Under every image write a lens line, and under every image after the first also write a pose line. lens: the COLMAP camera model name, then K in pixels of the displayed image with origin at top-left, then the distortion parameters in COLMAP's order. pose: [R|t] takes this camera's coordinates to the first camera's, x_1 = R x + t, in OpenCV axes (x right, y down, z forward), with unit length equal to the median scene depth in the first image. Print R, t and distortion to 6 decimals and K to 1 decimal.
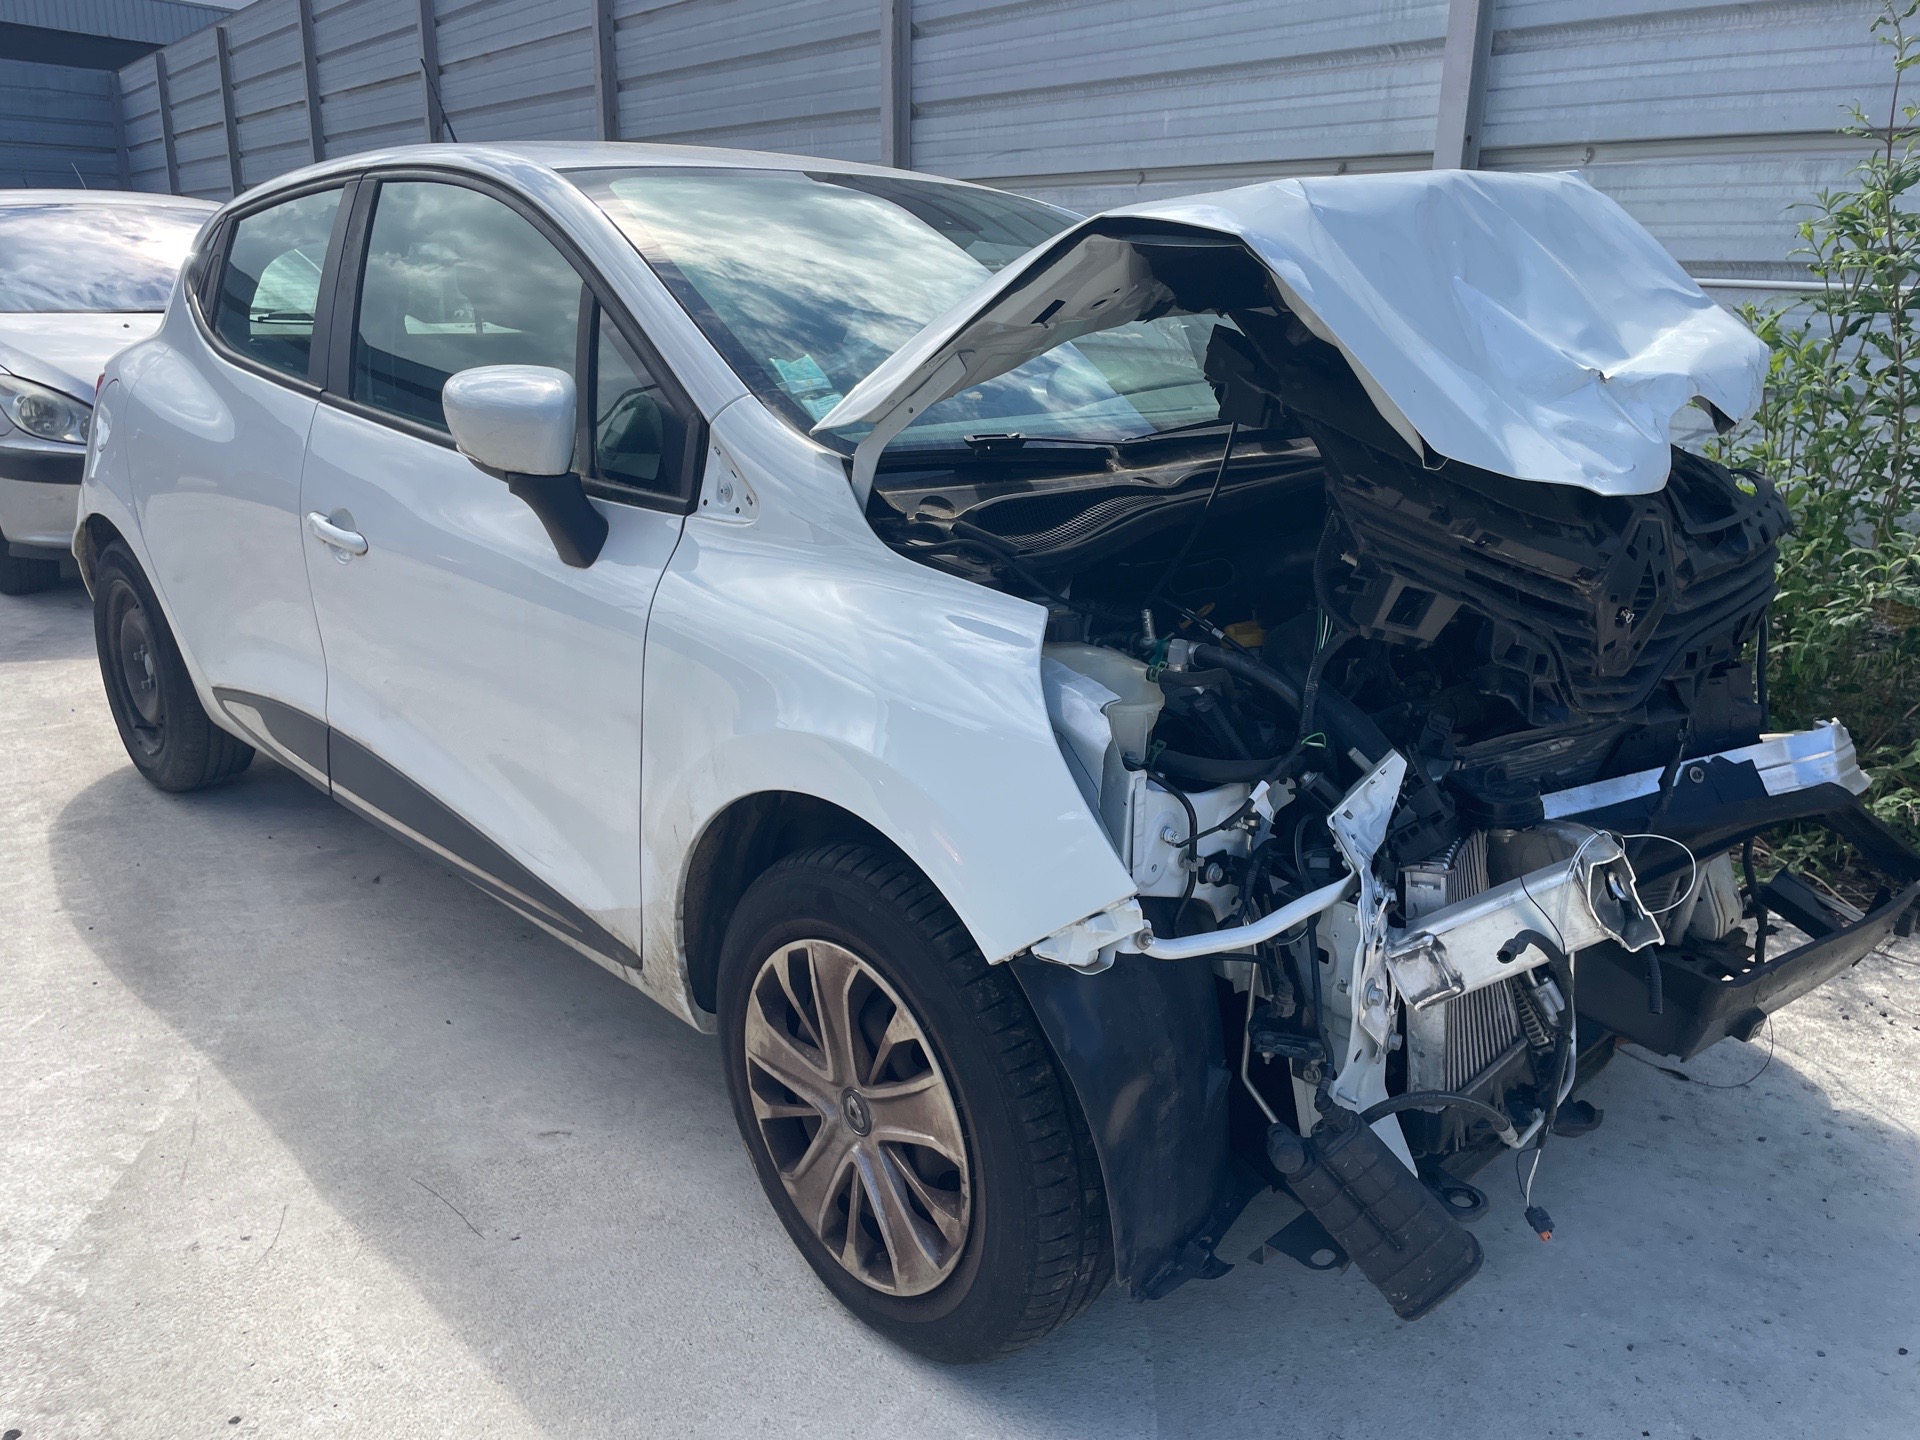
lens RADIAL K [[1455.7, 0, 944.0], [0, 1455.7, 739.7], [0, 0, 1]] dist [0.076953, -0.101763]
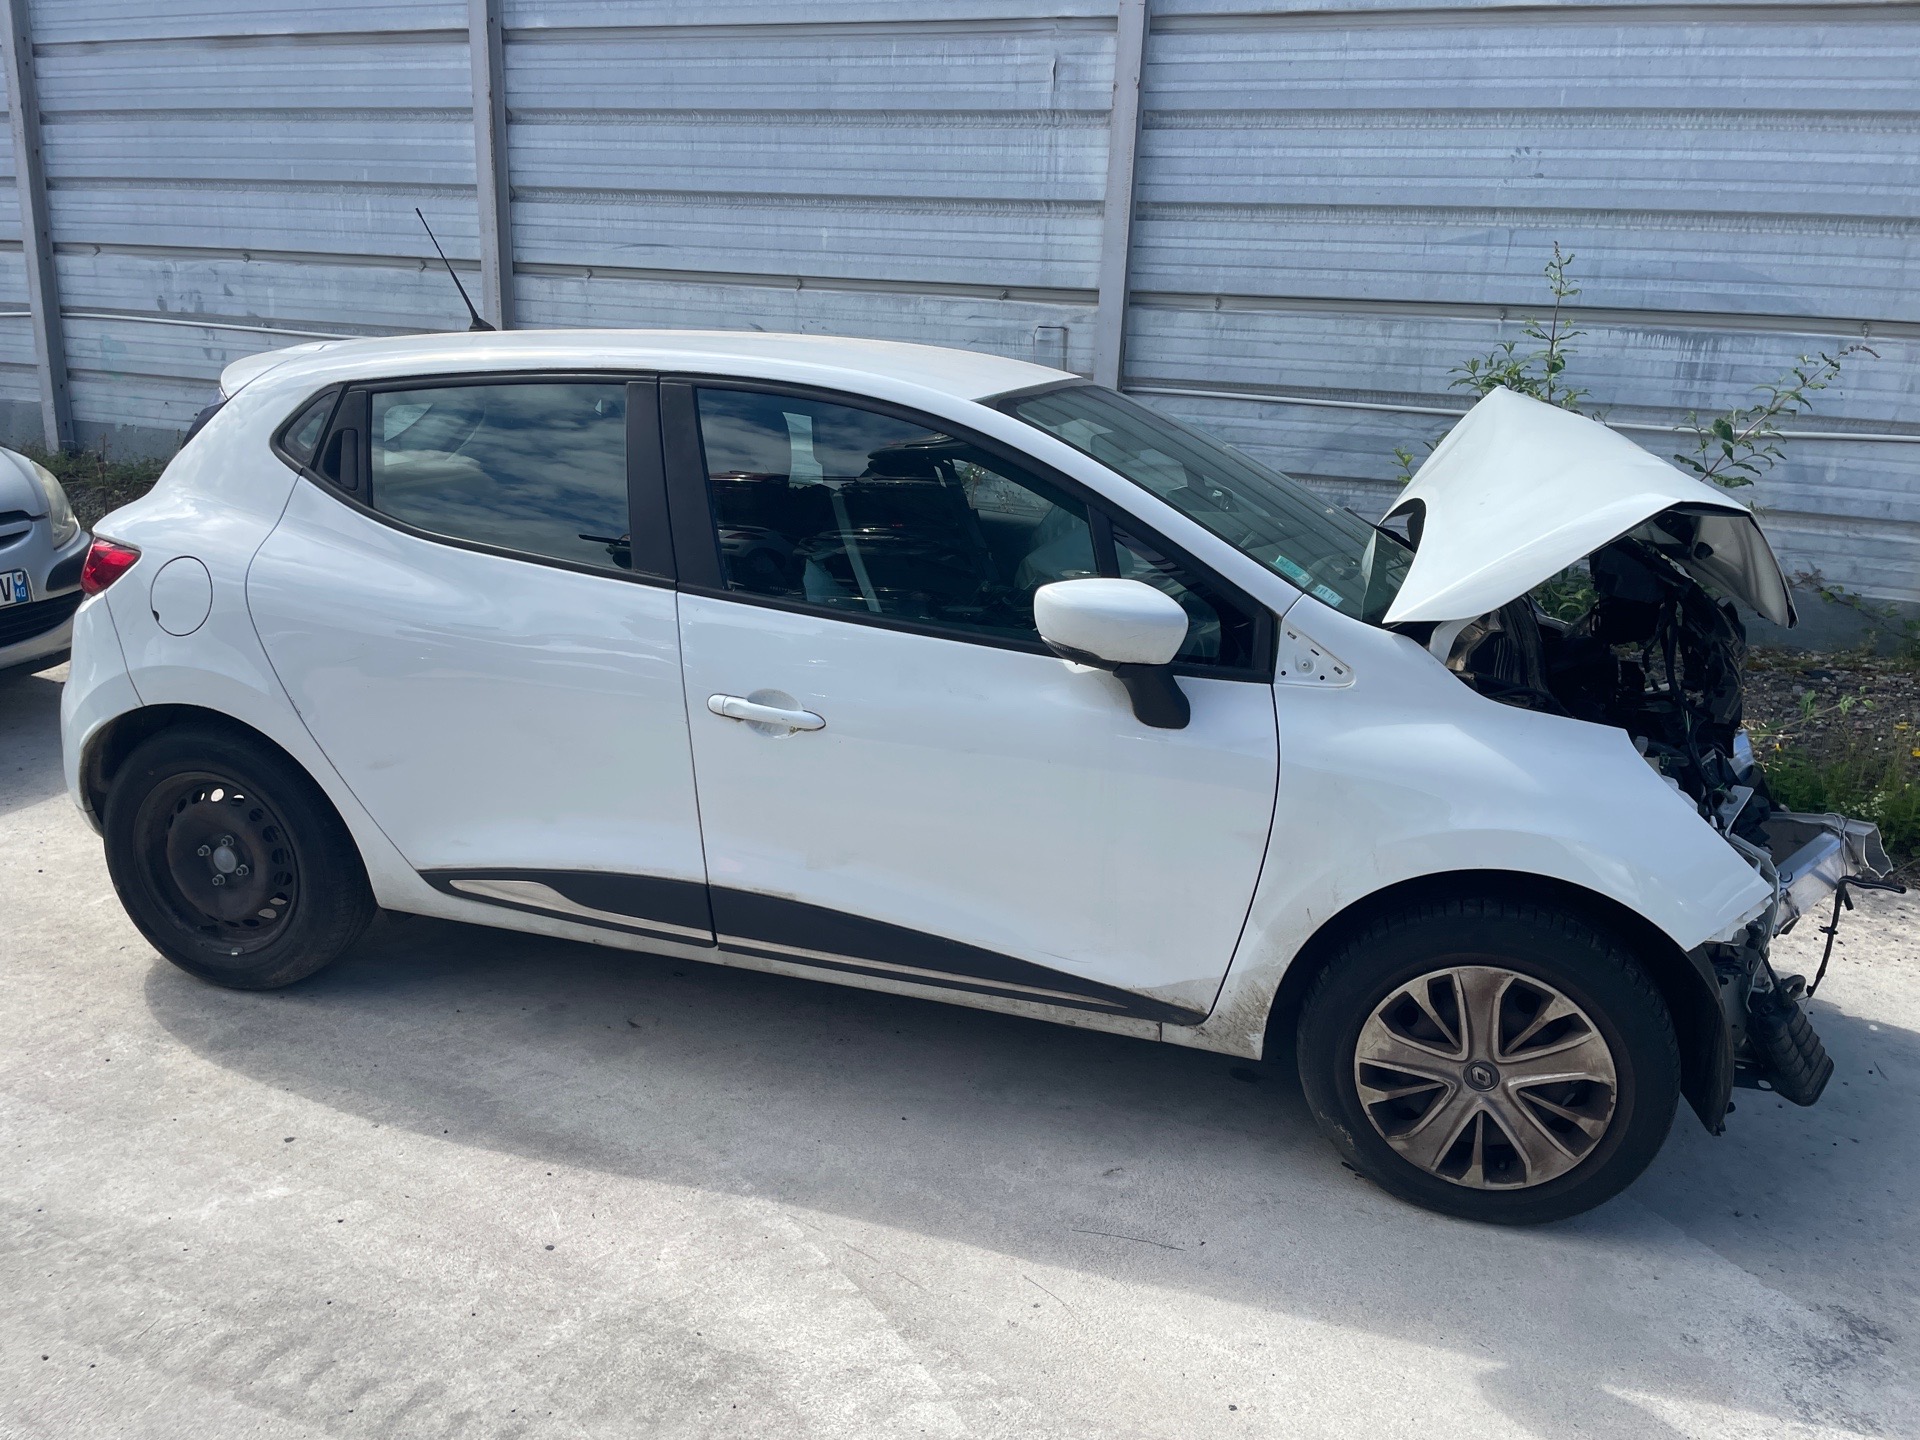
lens RADIAL K [[1455.7, 0, 942.2], [0, 1455.7, 737.4], [0, 0, 1]] dist [0.076953, -0.101763]
pose [[0.863284, -0.123509, 0.489373, -0.525366], [0.125095, 0.991703, 0.029612, -0.085854], [-0.488970, 0.035655, 0.871572, -0.020474]]
